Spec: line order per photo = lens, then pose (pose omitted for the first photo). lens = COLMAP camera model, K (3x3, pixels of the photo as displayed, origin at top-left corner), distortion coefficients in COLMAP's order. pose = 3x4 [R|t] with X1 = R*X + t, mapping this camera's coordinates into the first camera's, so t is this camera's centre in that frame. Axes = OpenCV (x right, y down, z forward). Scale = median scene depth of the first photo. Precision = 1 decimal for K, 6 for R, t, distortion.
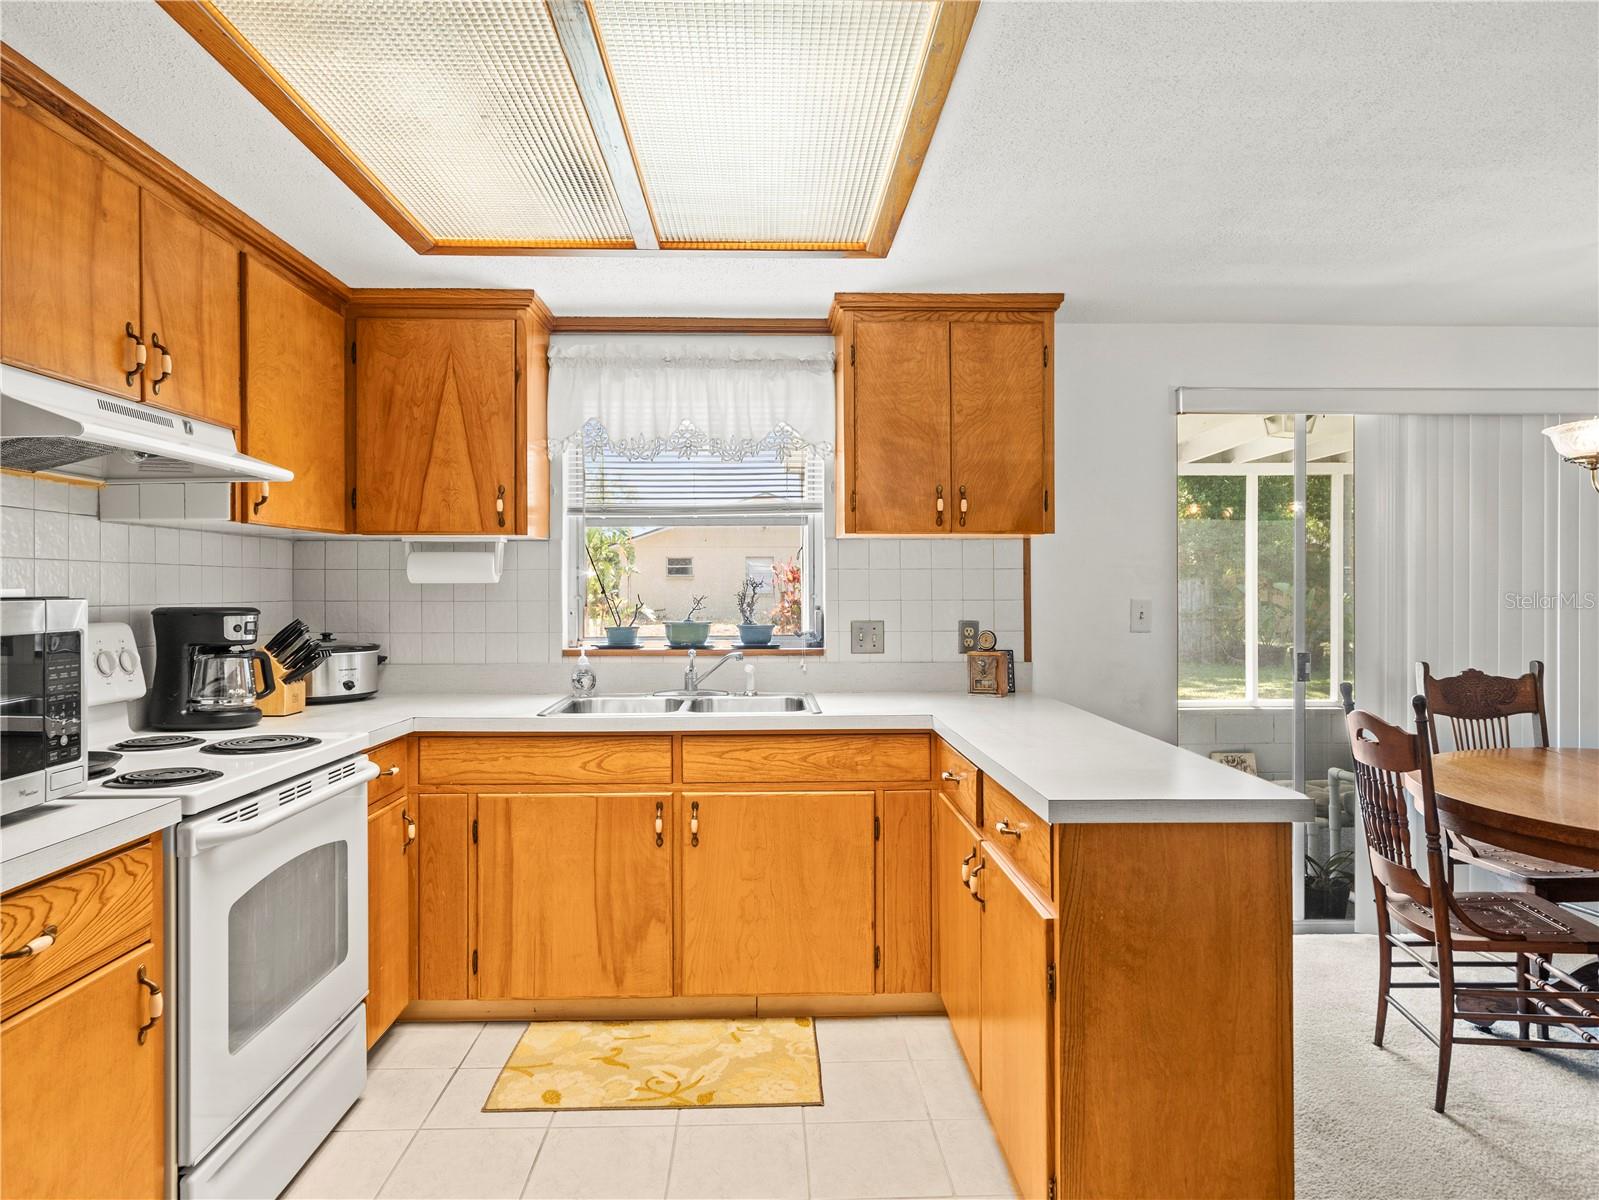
lens RADIAL K [[991.4, 0, 793.8], [0, 991.4, 592.3], [0, 0, 1]] dist [0.000530, 0.001865]
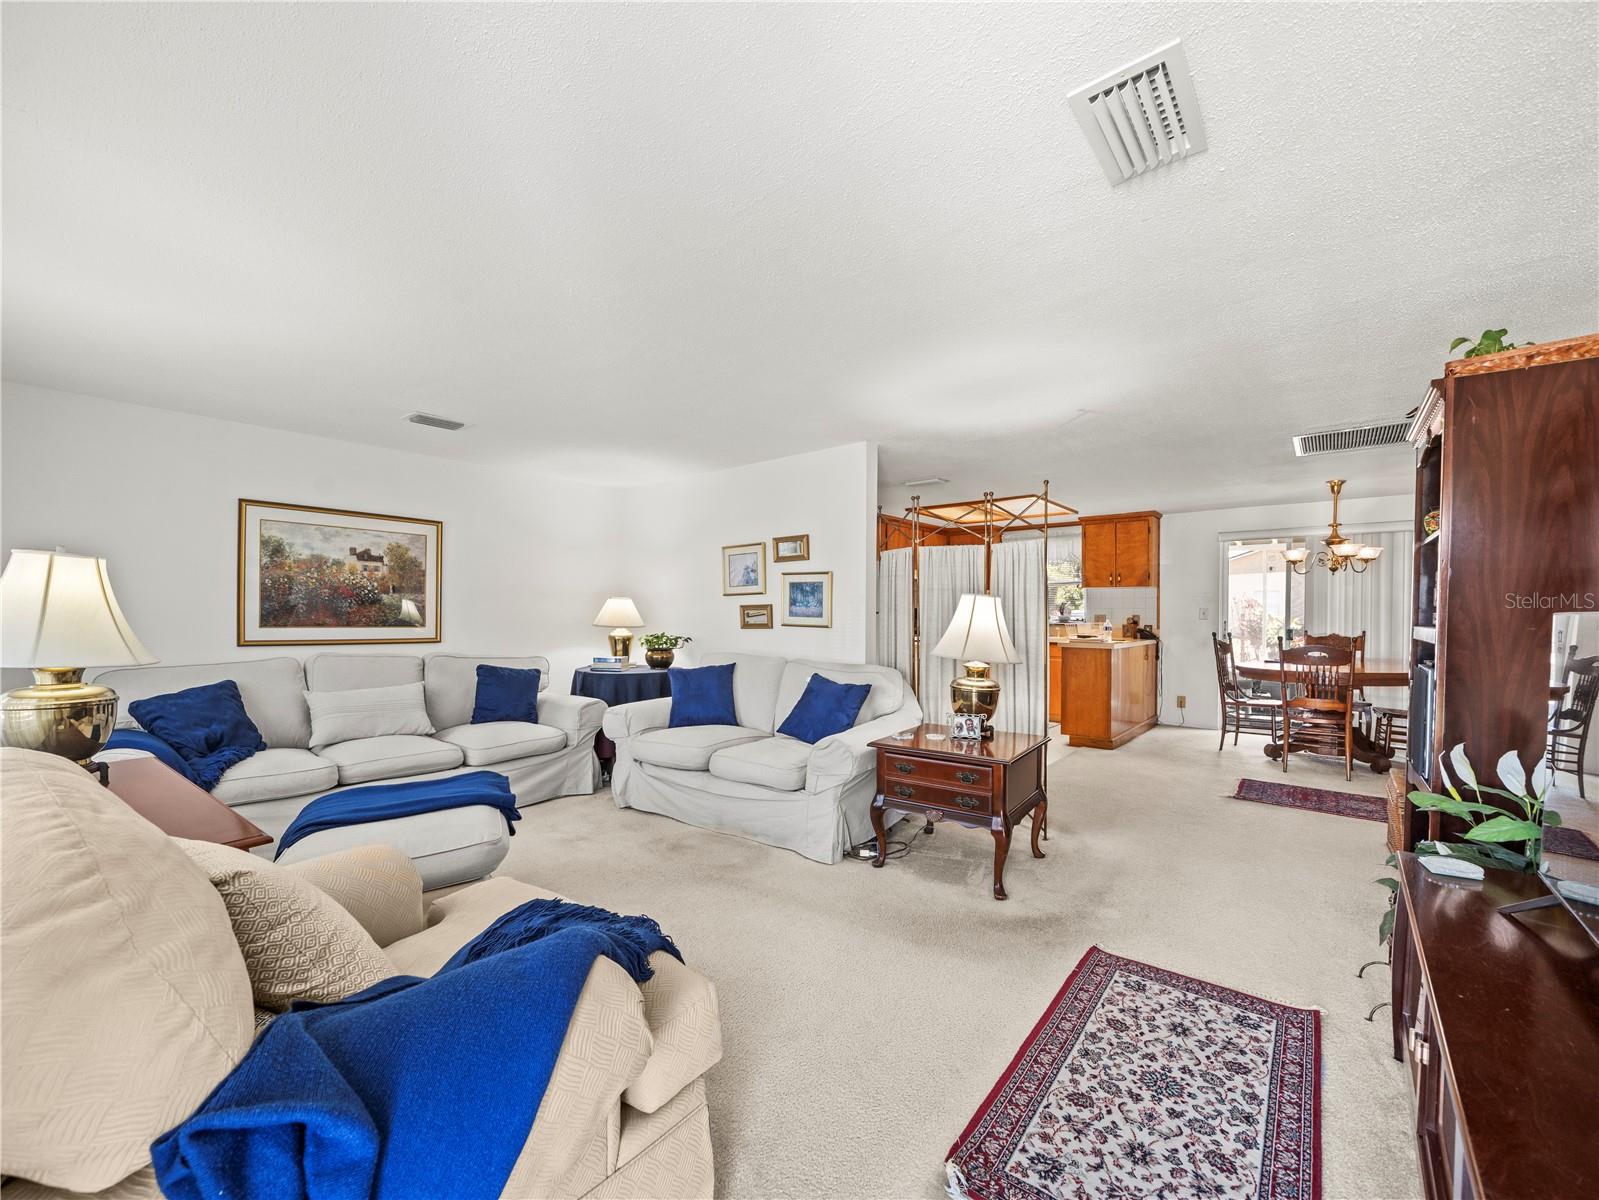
lens RADIAL K [[655.3, 0, 790.4], [0, 655.3, 619.0], [0, 0, 1]] dist [-0.001830, -0.000188]
pose [[0.750133, 0.011373, -0.661189, 0.850875], [-0.010384, 0.999931, 0.005419, 0.047573], [0.661205, 0.002801, 0.750200, -1.441115]]
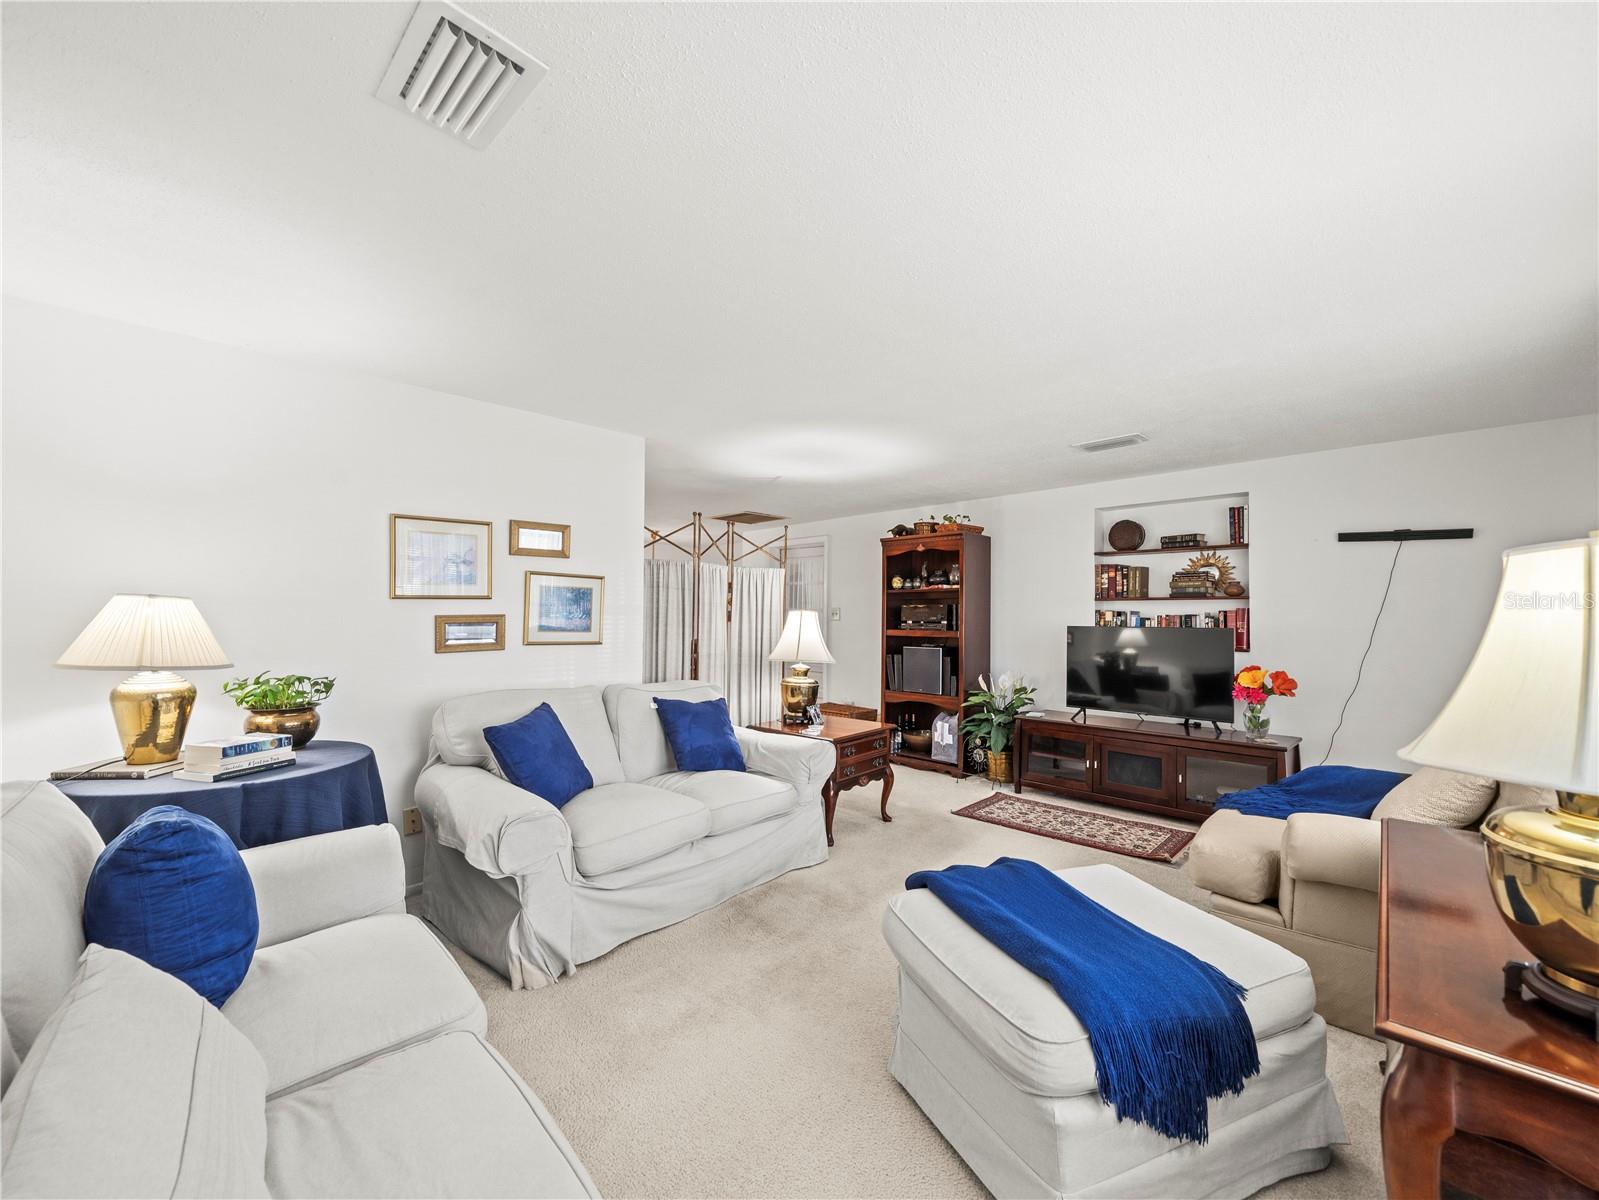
lens RADIAL K [[650.8, 0, 784.7], [0, 650.8, 595.0], [0, 0, 1]] dist [-0.000507, -0.000128]
pose [[0.725819, 0.029895, 0.687236, -0.585125], [-0.003696, 0.999210, -0.039564, 0.030401], [-0.687876, 0.026176, 0.725356, -1.396325]]
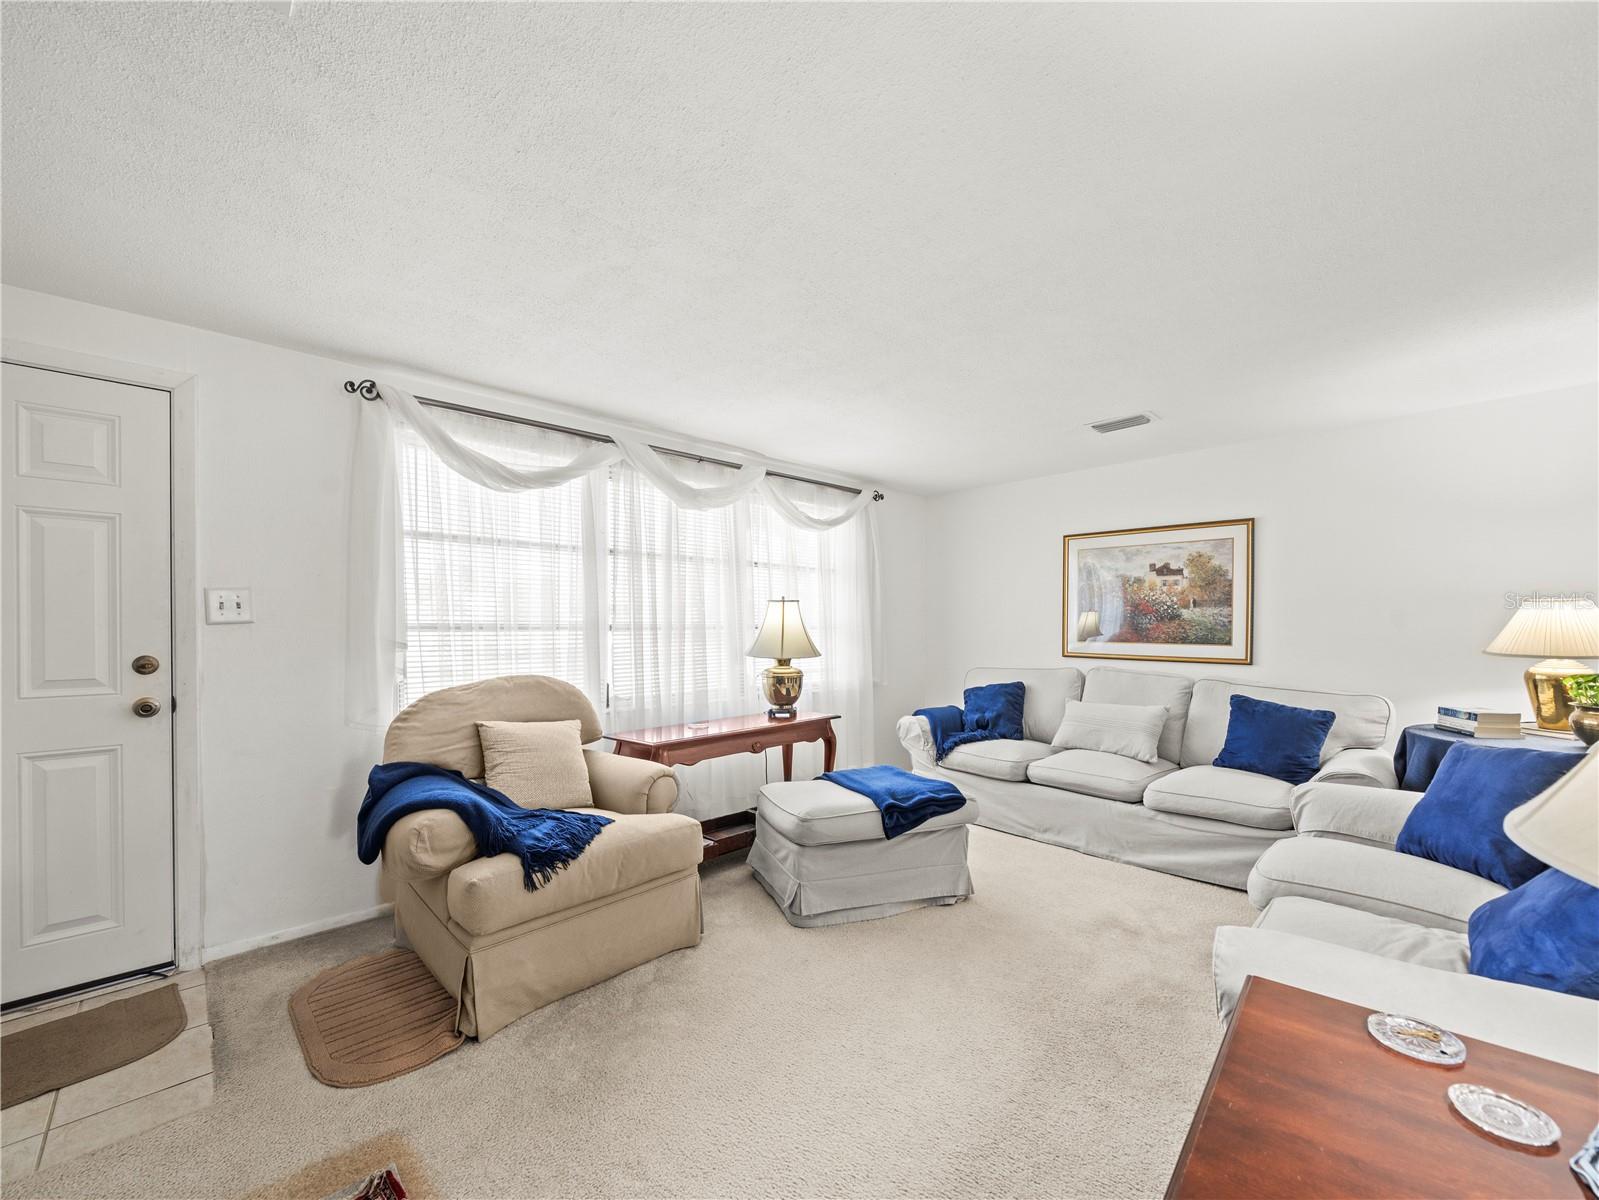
lens RADIAL K [[645.1, 0, 784.3], [0, 645.1, 627.4], [0, 0, 1]] dist [-0.000313, -0.000114]
pose [[-0.746775, 0.006750, -0.665043, 0.725643], [0.000346, 0.999952, 0.009761, 0.034645], [0.665077, 0.007059, -0.746741, -0.511177]]
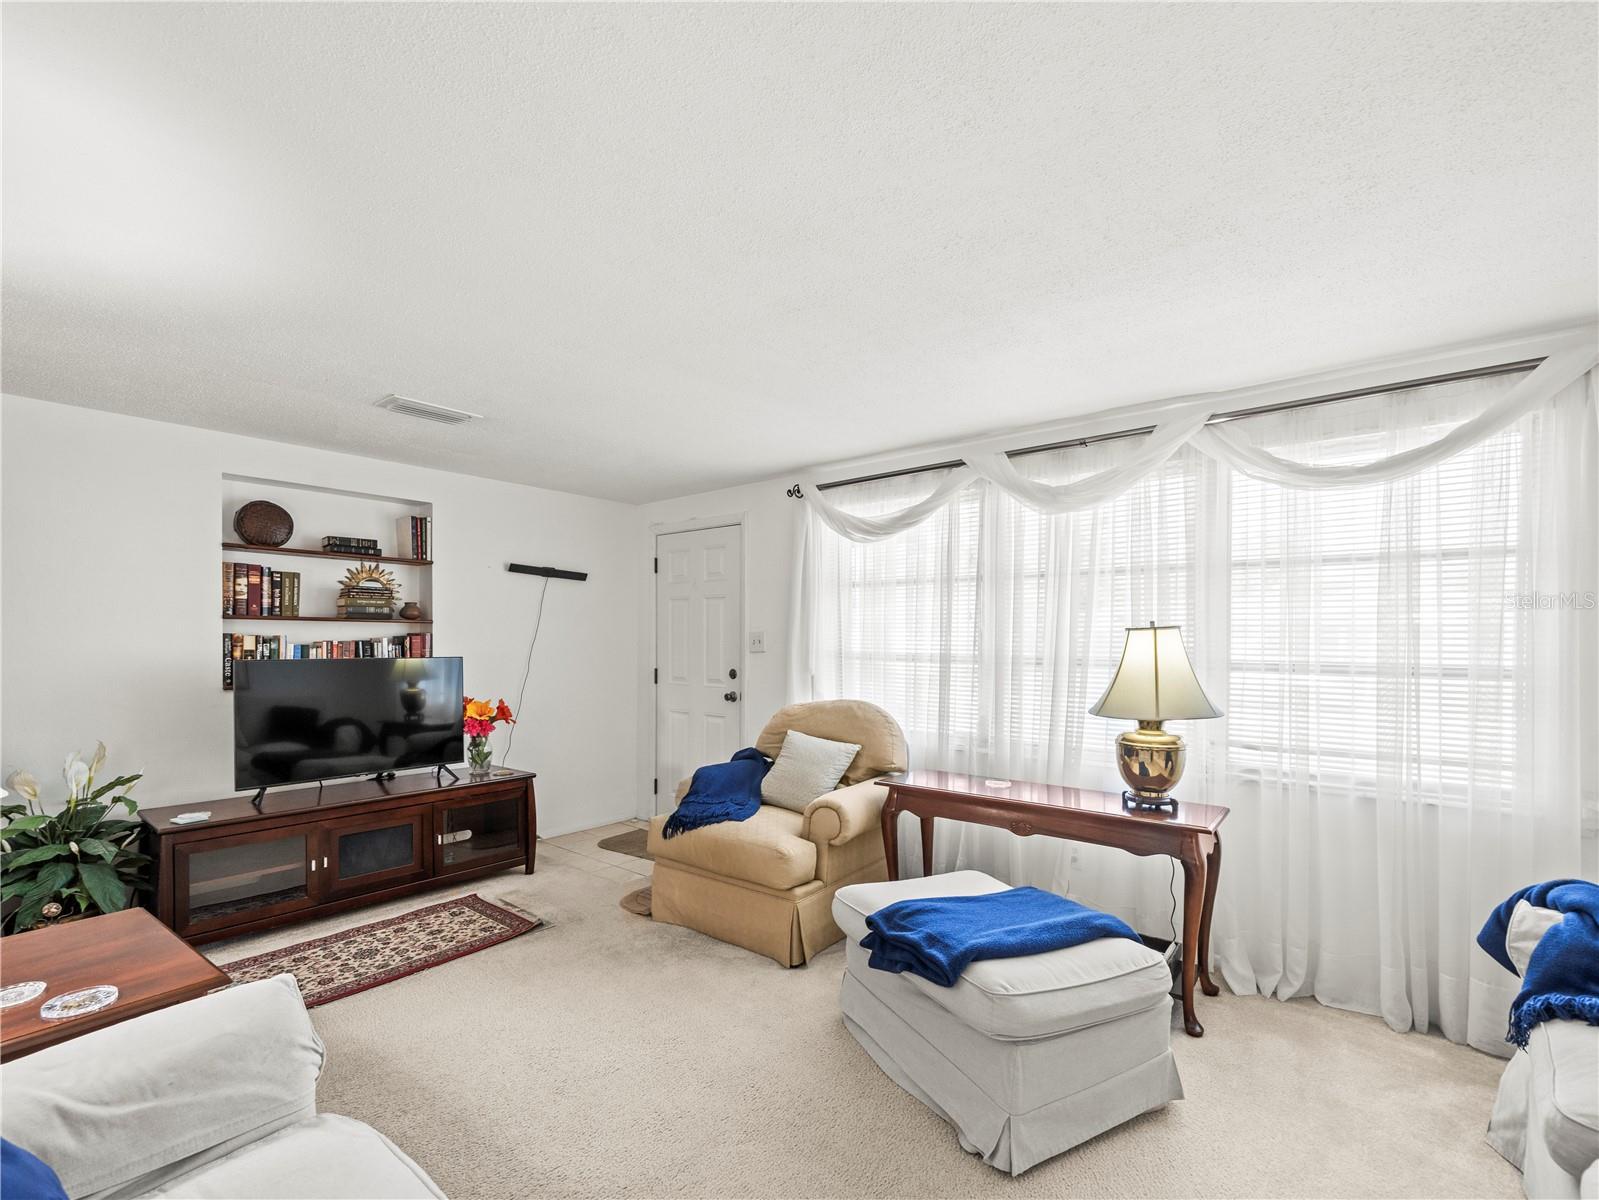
lens RADIAL K [[715.7, 0, 810.2], [0, 715.7, 644.2], [0, 0, 1]] dist [-0.000698, -0.000680]
pose [[-0.757742, -0.005920, 0.652527, -0.346279], [0.000393, 0.999955, 0.009528, 0.007160], [-0.652554, 0.007476, -0.757705, -0.497597]]
